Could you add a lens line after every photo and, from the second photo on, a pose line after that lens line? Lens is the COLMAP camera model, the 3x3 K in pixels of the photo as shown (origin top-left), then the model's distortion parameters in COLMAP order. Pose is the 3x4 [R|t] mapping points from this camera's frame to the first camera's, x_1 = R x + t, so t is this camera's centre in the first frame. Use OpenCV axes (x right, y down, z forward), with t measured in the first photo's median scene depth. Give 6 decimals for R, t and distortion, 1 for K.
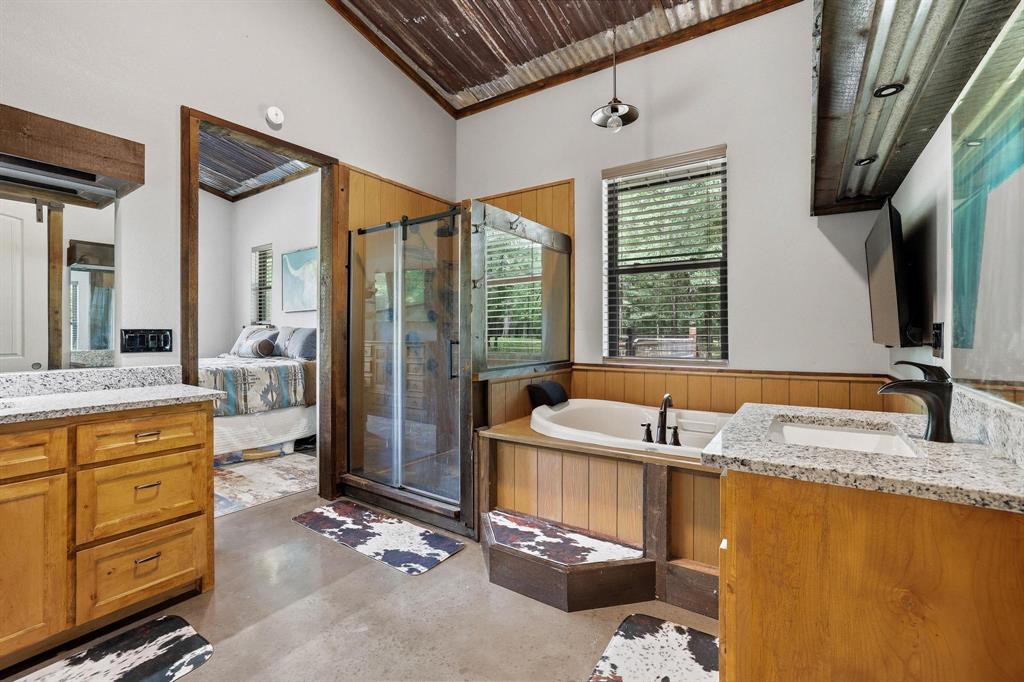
lens RADIAL K [[434.8, 0, 514.0], [0, 434.8, 337.7], [0, 0, 1]] dist [-0.016320, 0.001254]
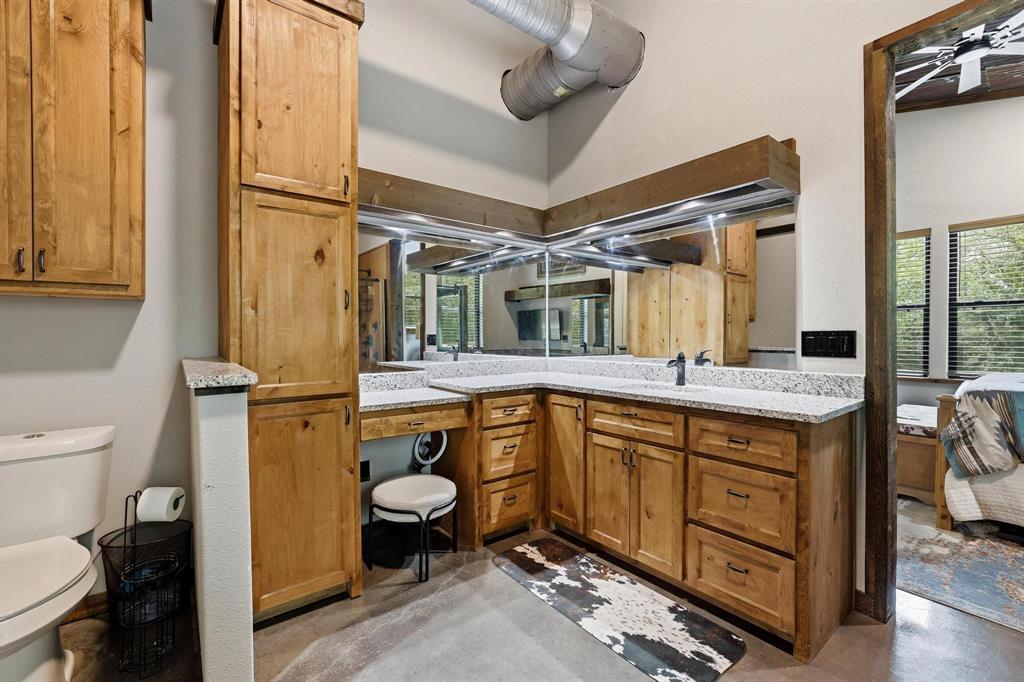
lens RADIAL K [[434.8, 0, 512.5], [0, 434.8, 336.5], [0, 0, 1]] dist [-0.016320, 0.001254]
pose [[-0.318215, 0.003900, -0.948011, 0.214744], [-0.004285, 0.999975, 0.005552, -0.012391], [0.948009, 0.005829, -0.318190, 0.769062]]
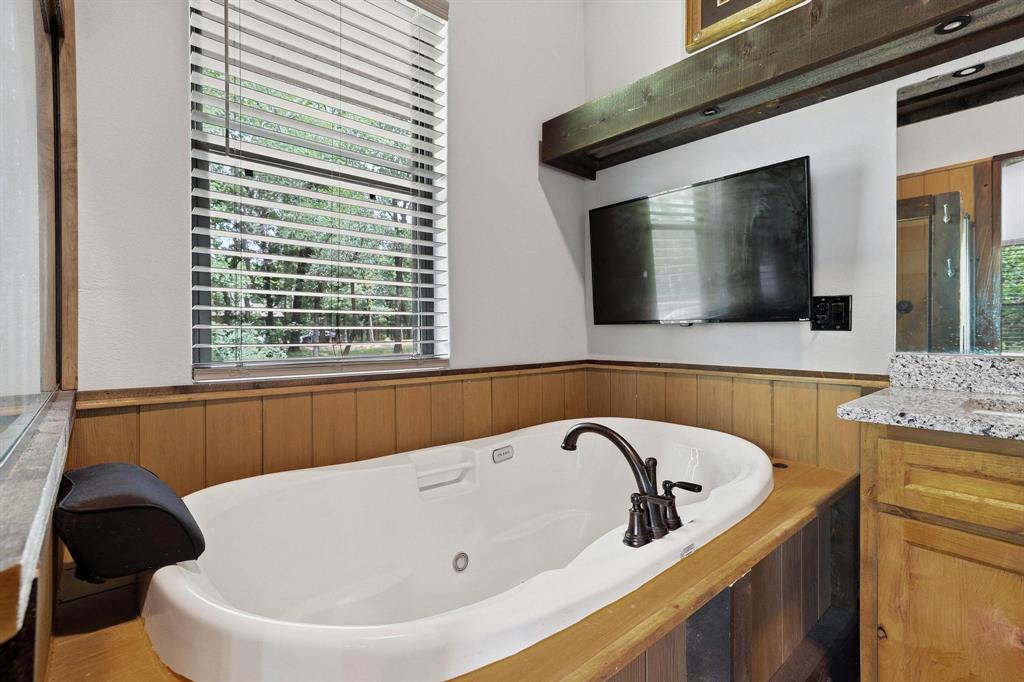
lens RADIAL K [[476.6, 0, 513.3], [0, 476.6, 336.8], [0, 0, 1]] dist [0.002785, 0.000500]
pose [[0.256660, -0.005163, 0.966488, -0.210975], [0.011191, 0.999935, 0.002370, 0.037560], [-0.966437, 0.010207, 0.256701, 1.102361]]
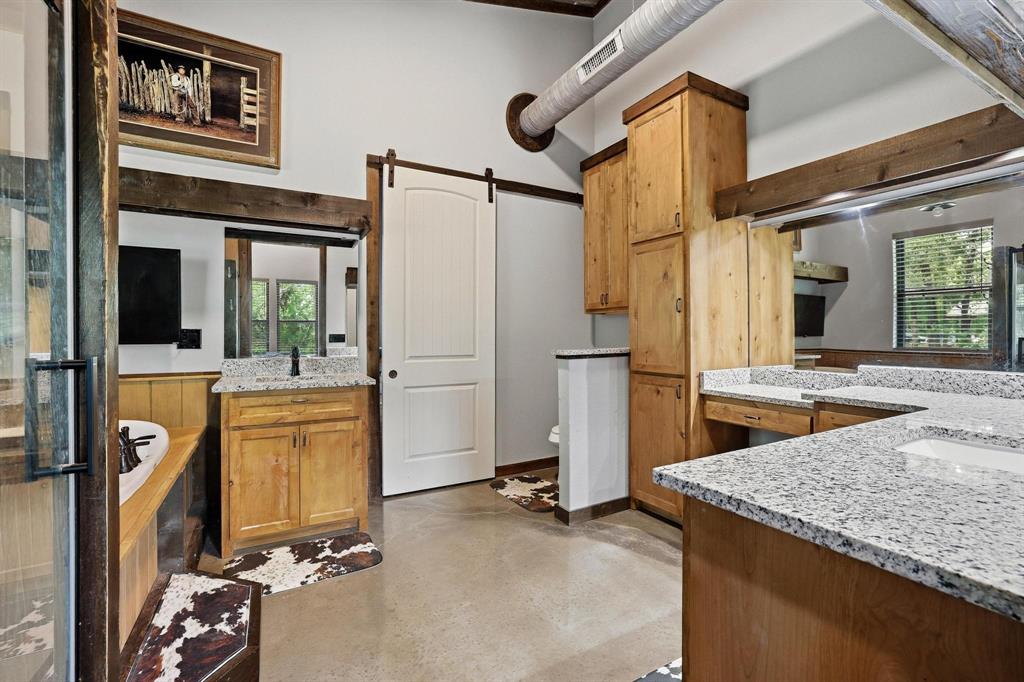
lens RADIAL K [[434.8, 0, 507.8], [0, 434.8, 334.8], [0, 0, 1]] dist [-0.016320, 0.001254]
pose [[-0.887086, 0.003158, 0.461594, -0.777854], [0.008168, 0.999927, 0.008854, -0.014694], [-0.461533, 0.011625, -0.887047, 1.528500]]
